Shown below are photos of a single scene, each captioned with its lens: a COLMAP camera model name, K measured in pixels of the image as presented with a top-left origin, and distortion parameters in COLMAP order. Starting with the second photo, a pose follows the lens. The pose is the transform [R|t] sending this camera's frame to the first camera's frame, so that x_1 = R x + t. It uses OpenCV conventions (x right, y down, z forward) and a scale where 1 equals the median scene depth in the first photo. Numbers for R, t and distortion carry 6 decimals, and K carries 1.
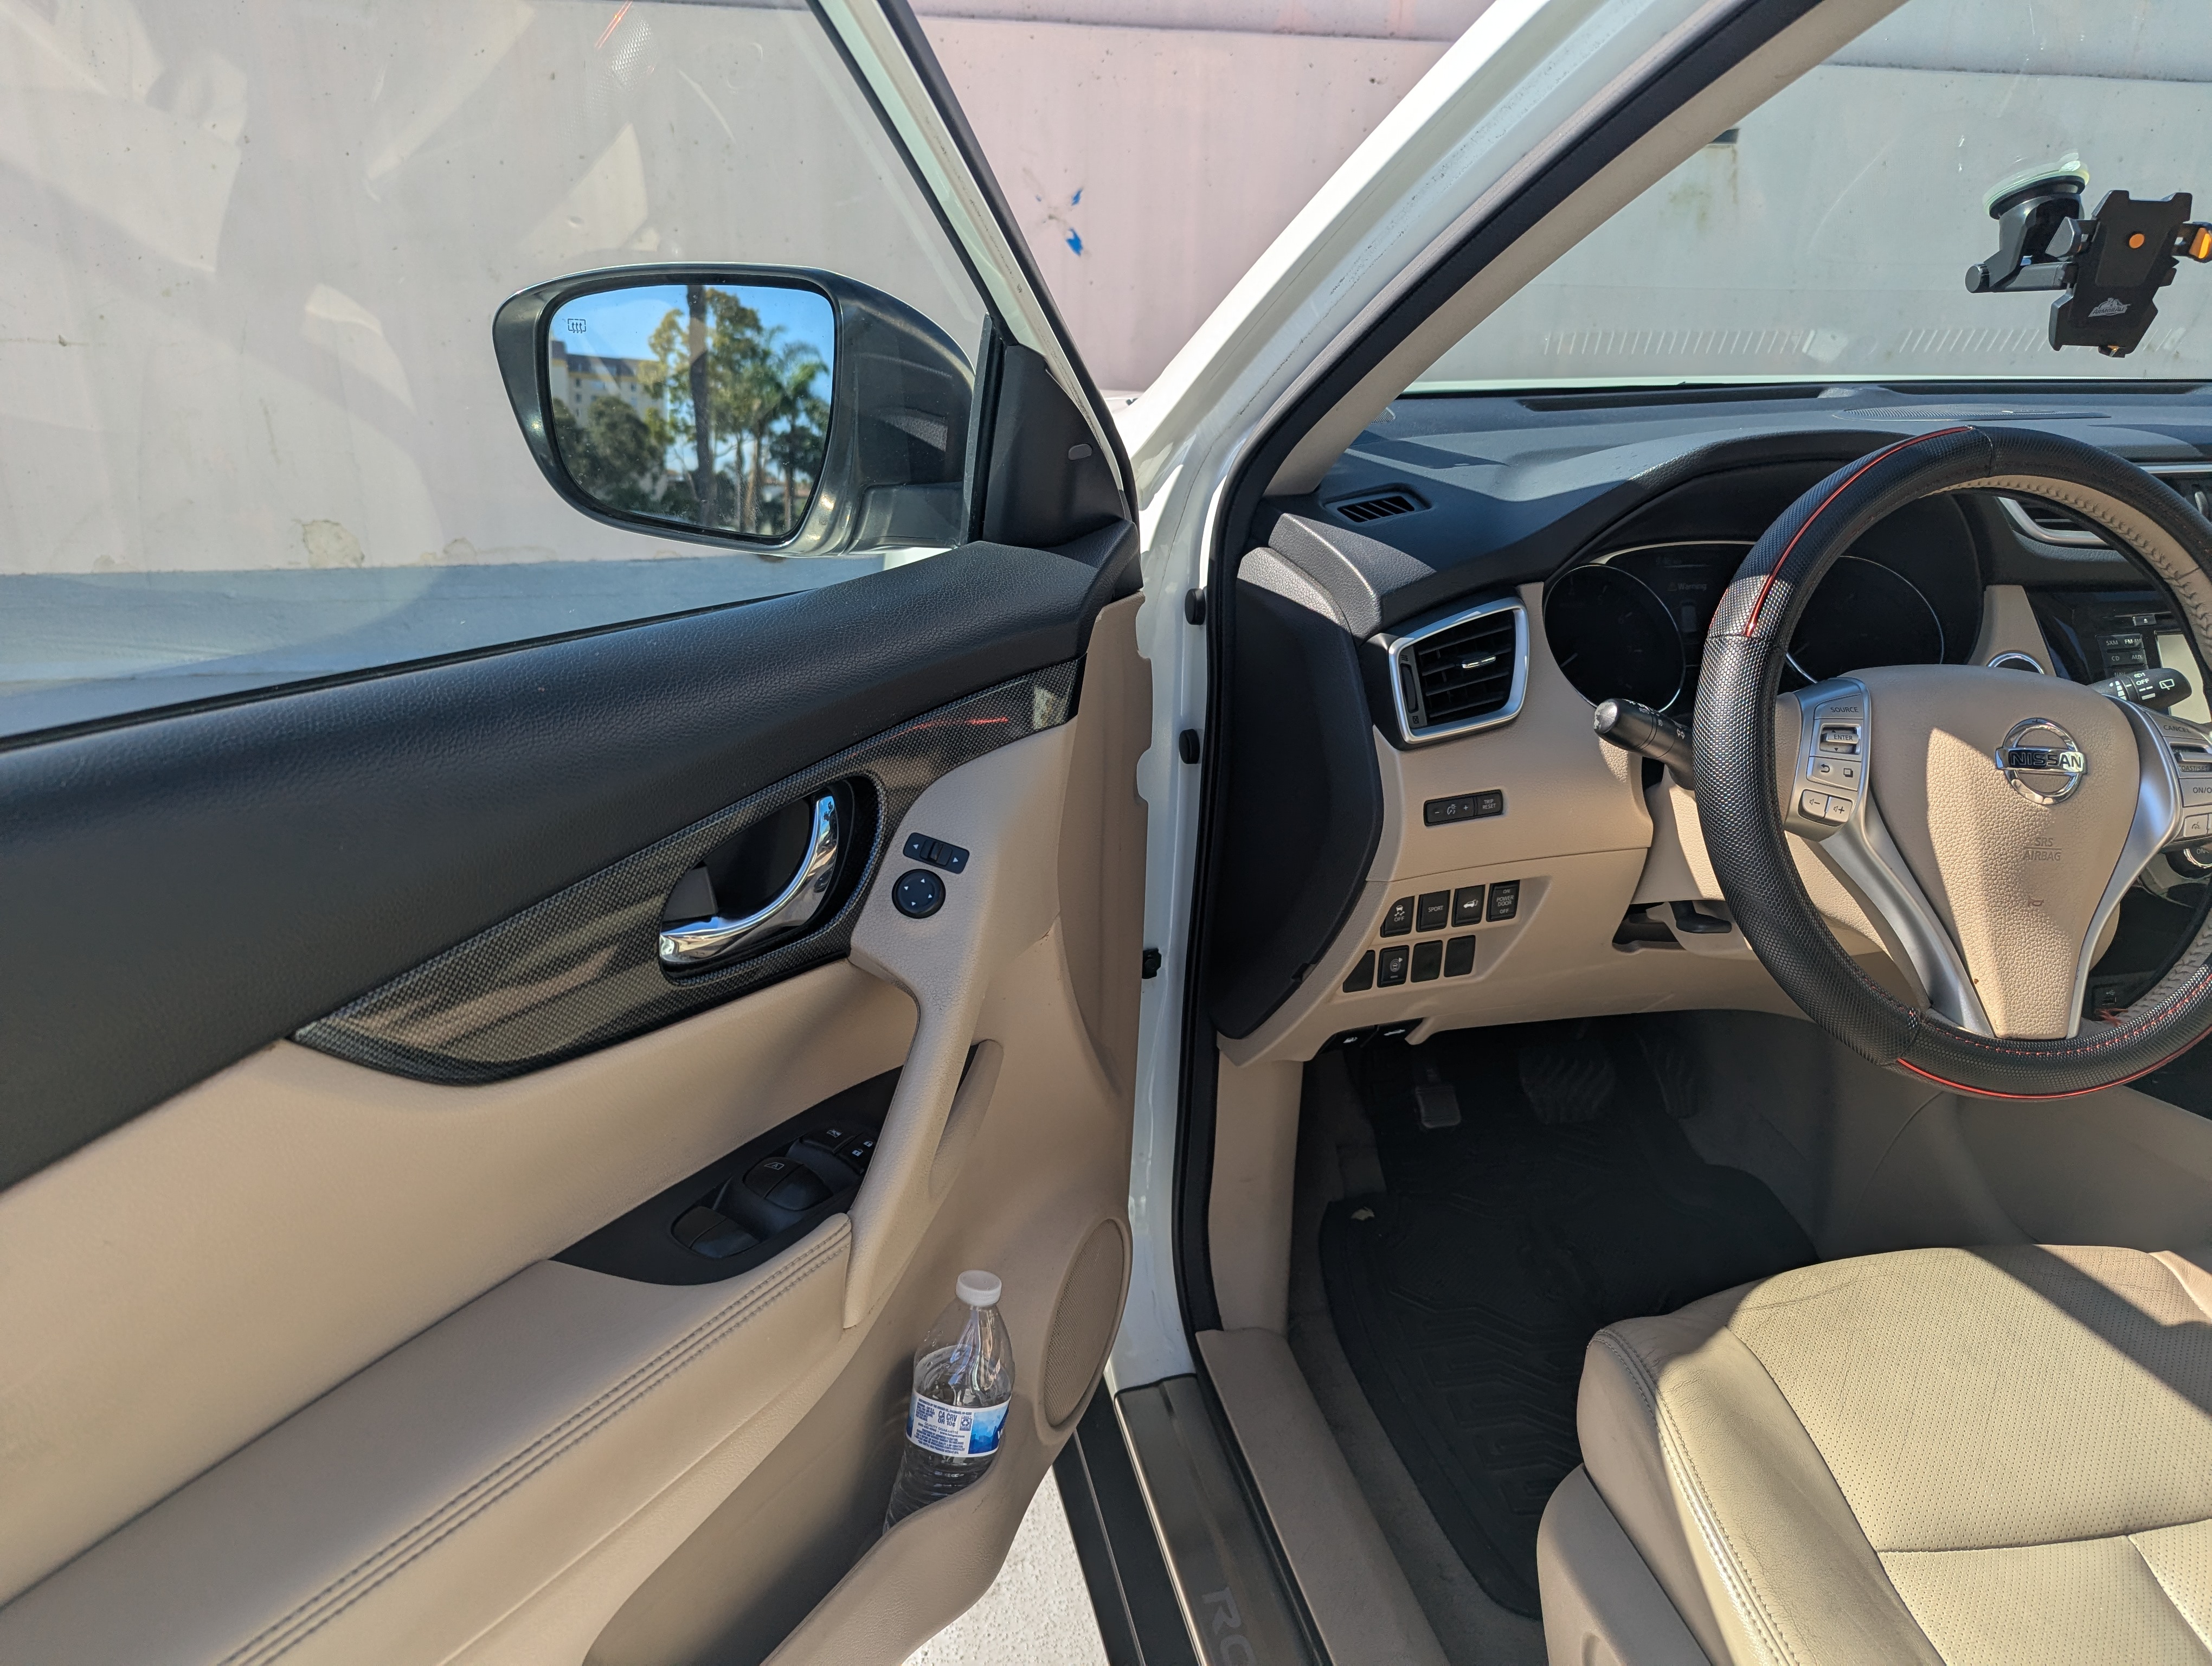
lens RADIAL K [[1595.8, 0, 1105.5], [0, 1595.8, 846.0], [0, 0, 1]] dist [0.088175, -0.063607]
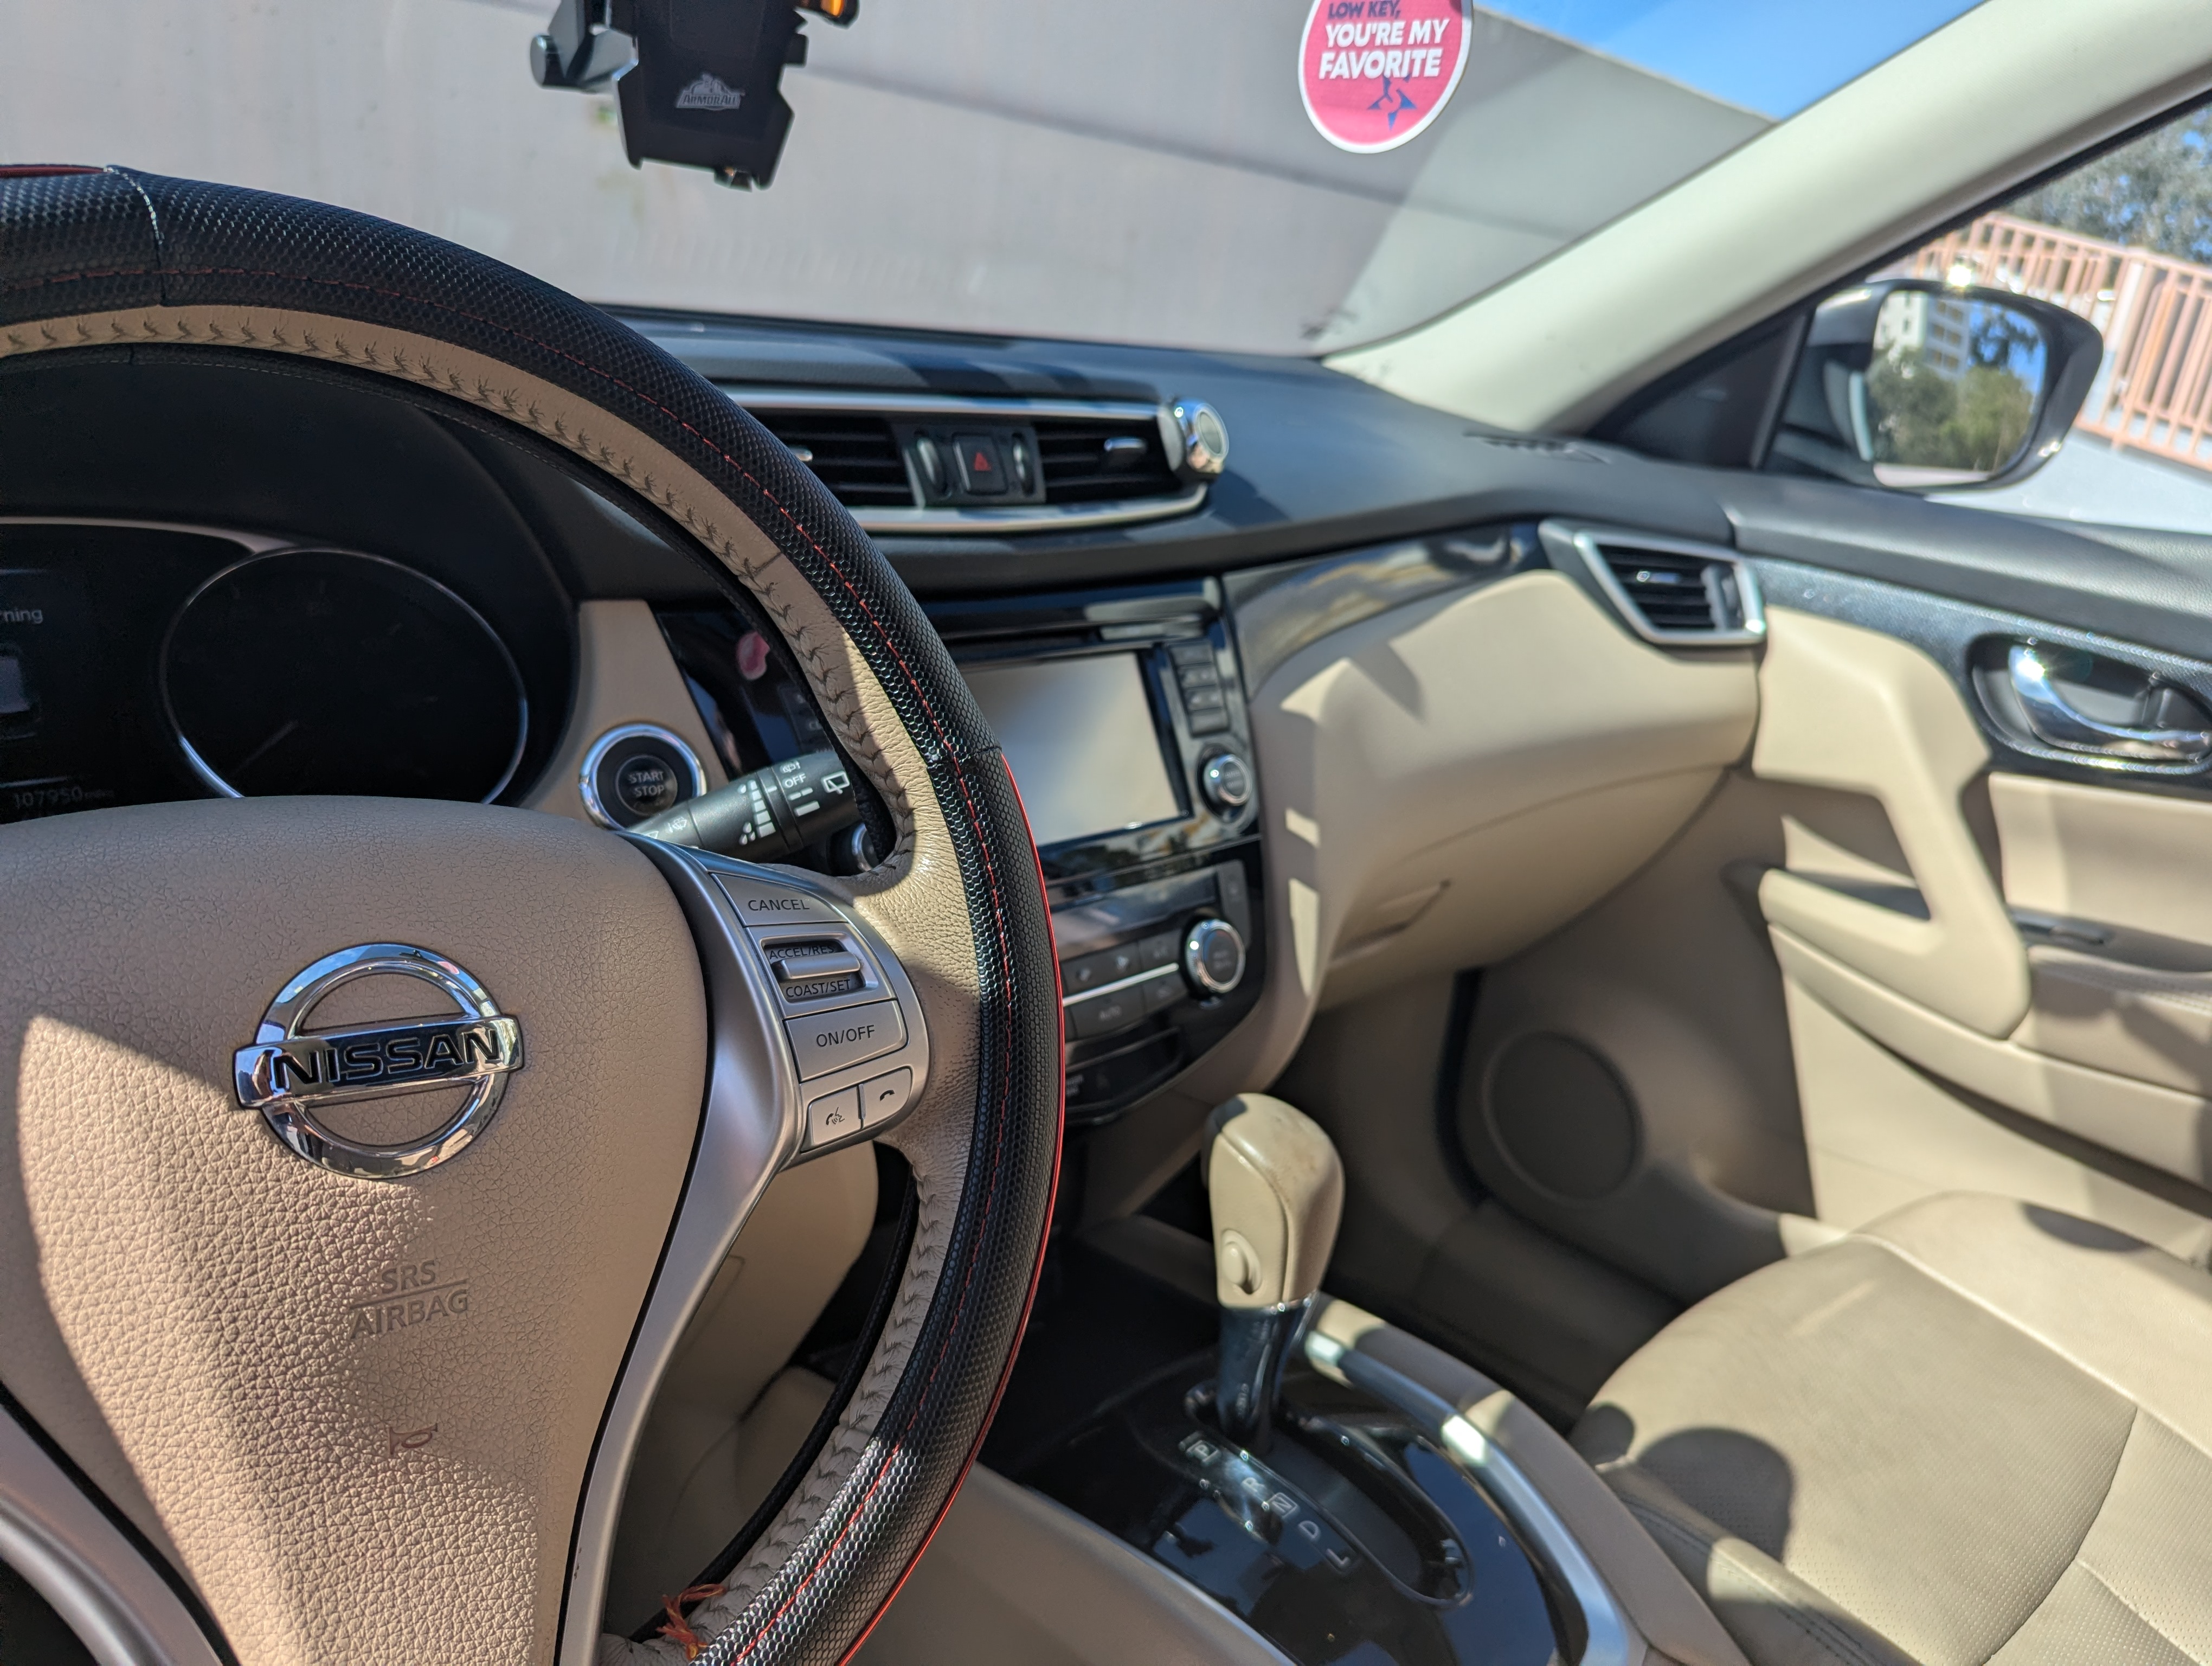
lens RADIAL K [[1530.6, 0, 1106.0], [0, 1530.6, 833.0], [0, 0, 1]] dist [0.051860, -0.060294]
pose [[0.865454, -0.102188, 0.490456, 0.479289], [0.114066, 0.993457, 0.005710, -0.075497], [-0.487830, 0.051002, 0.871447, 0.531606]]
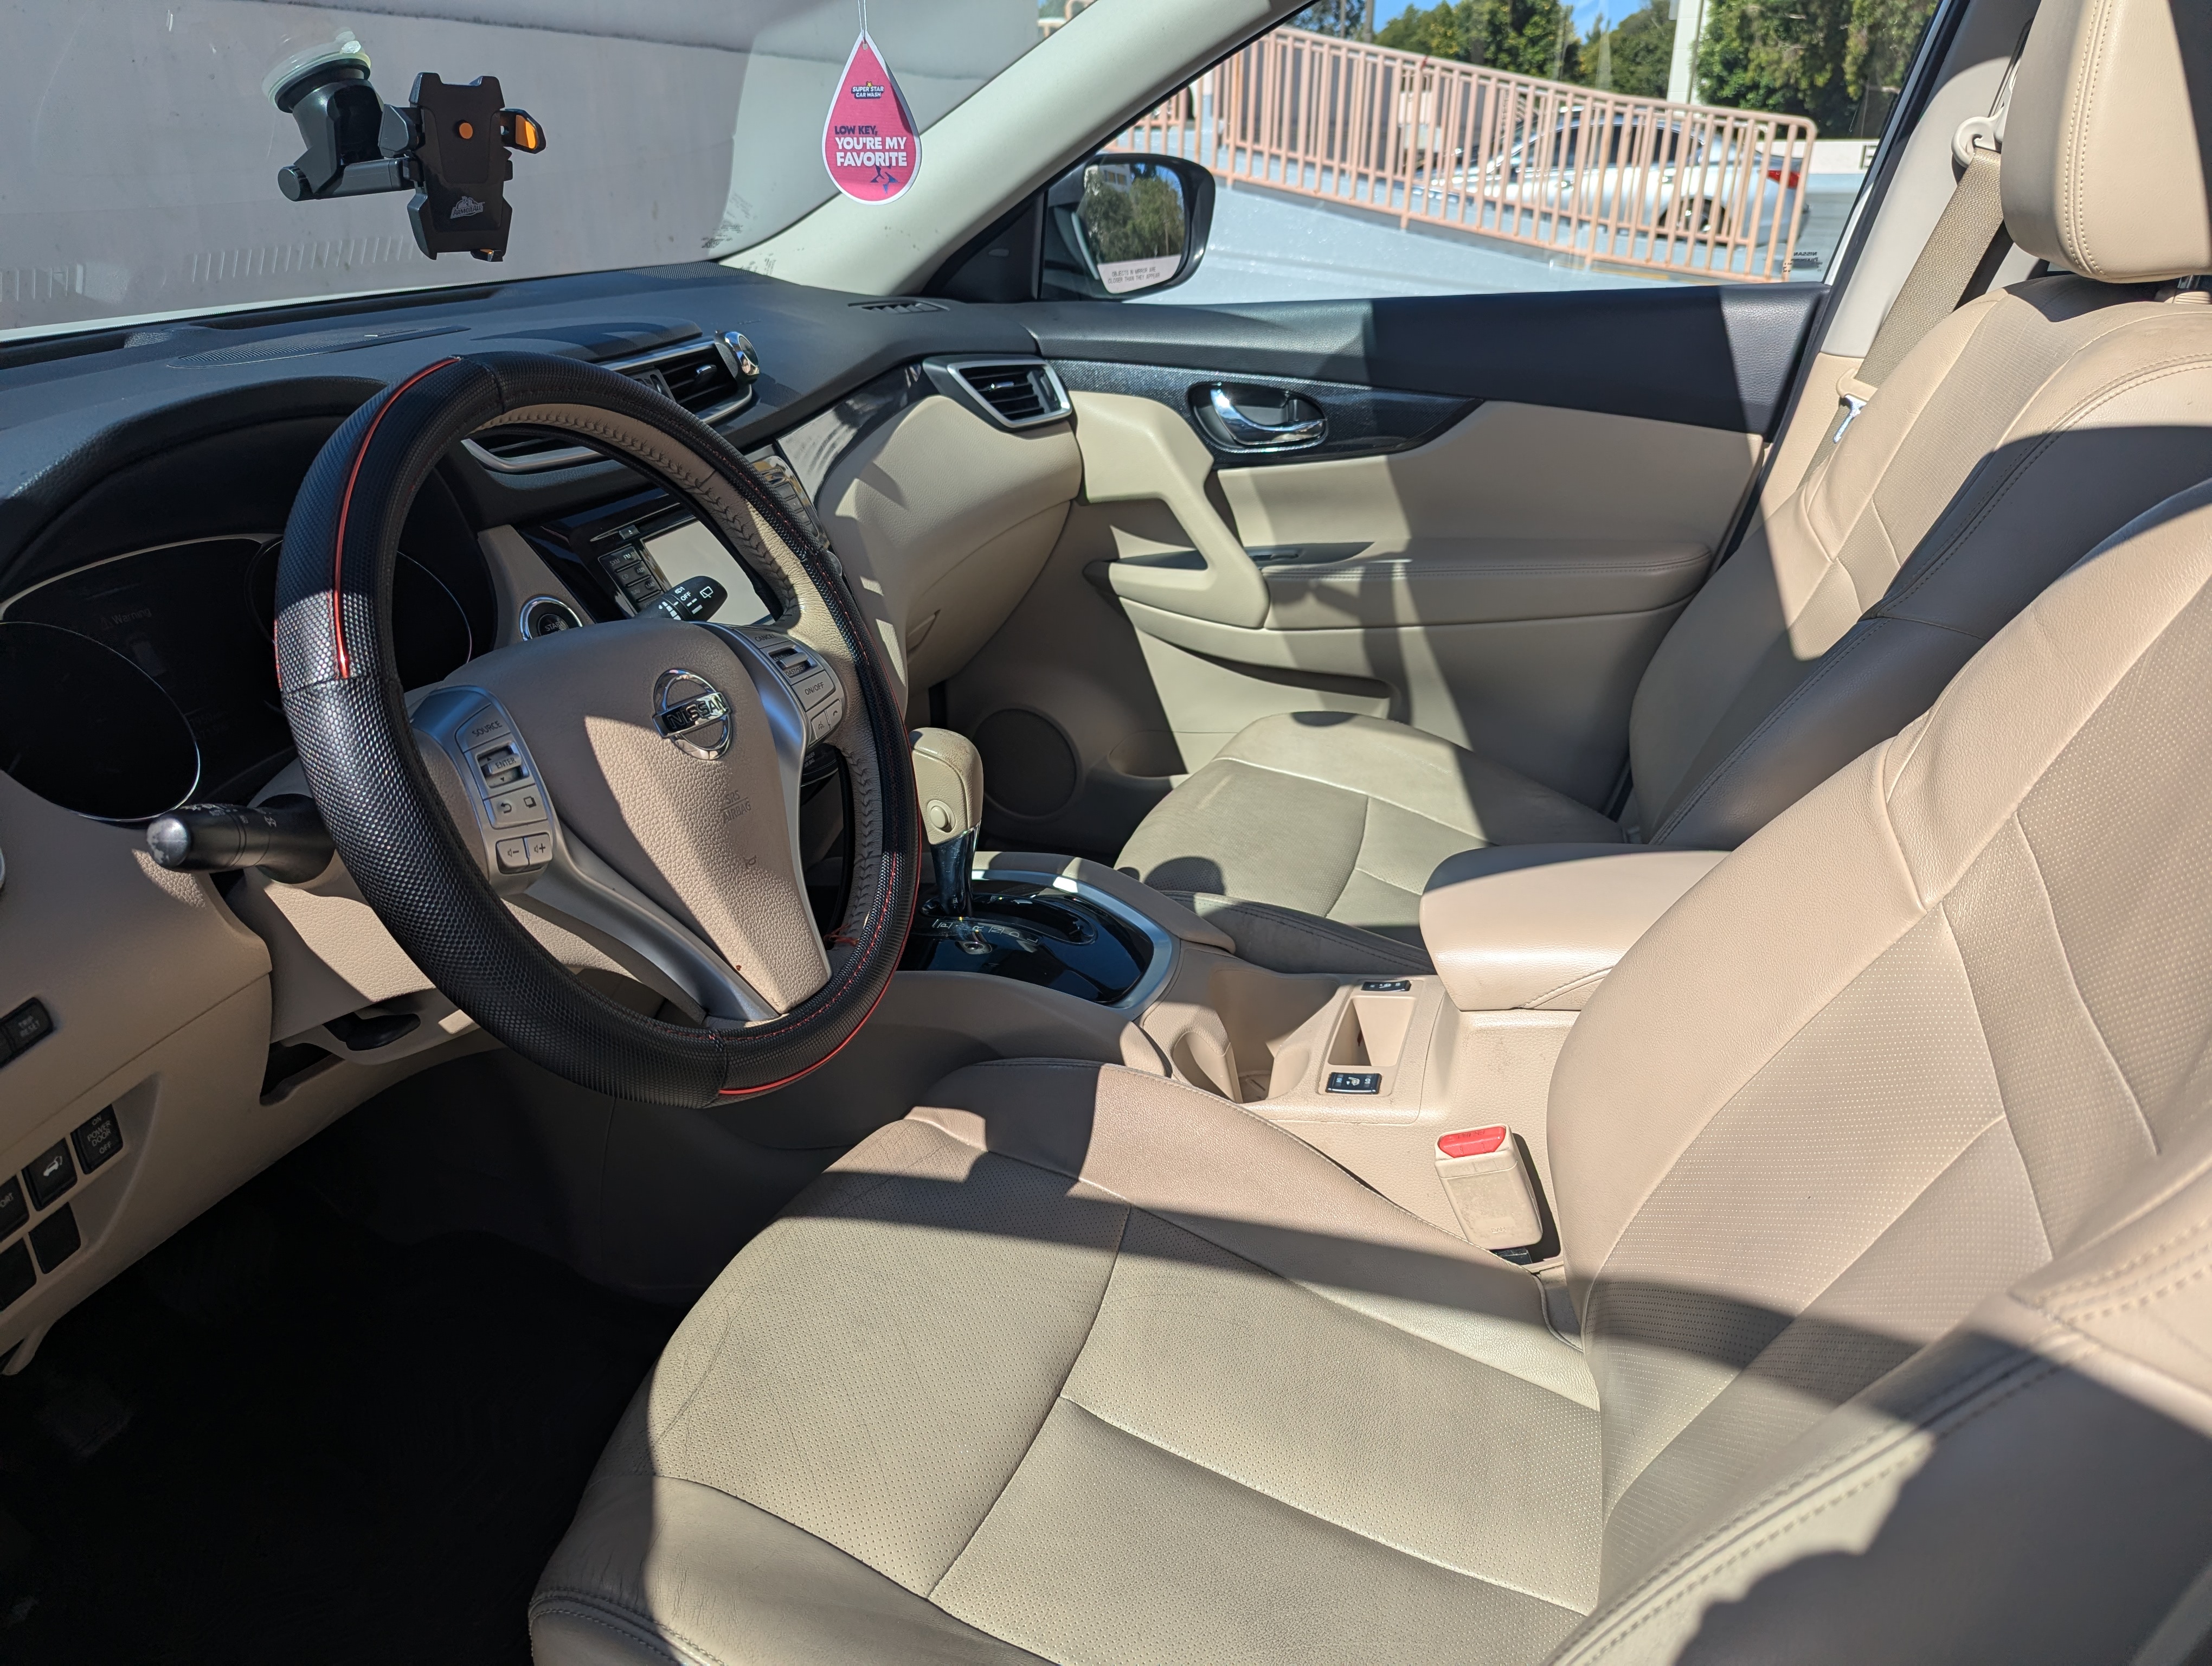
lens RADIAL K [[1565.2, 0, 1094.8], [0, 1565.2, 817.8], [0, 0, 1]] dist [0.055583, -0.063766]
pose [[0.528694, -0.366216, 0.765747, 0.011275], [0.340408, 0.917892, 0.203952, -0.087537], [-0.777563, 0.152838, 0.609947, 0.275528]]
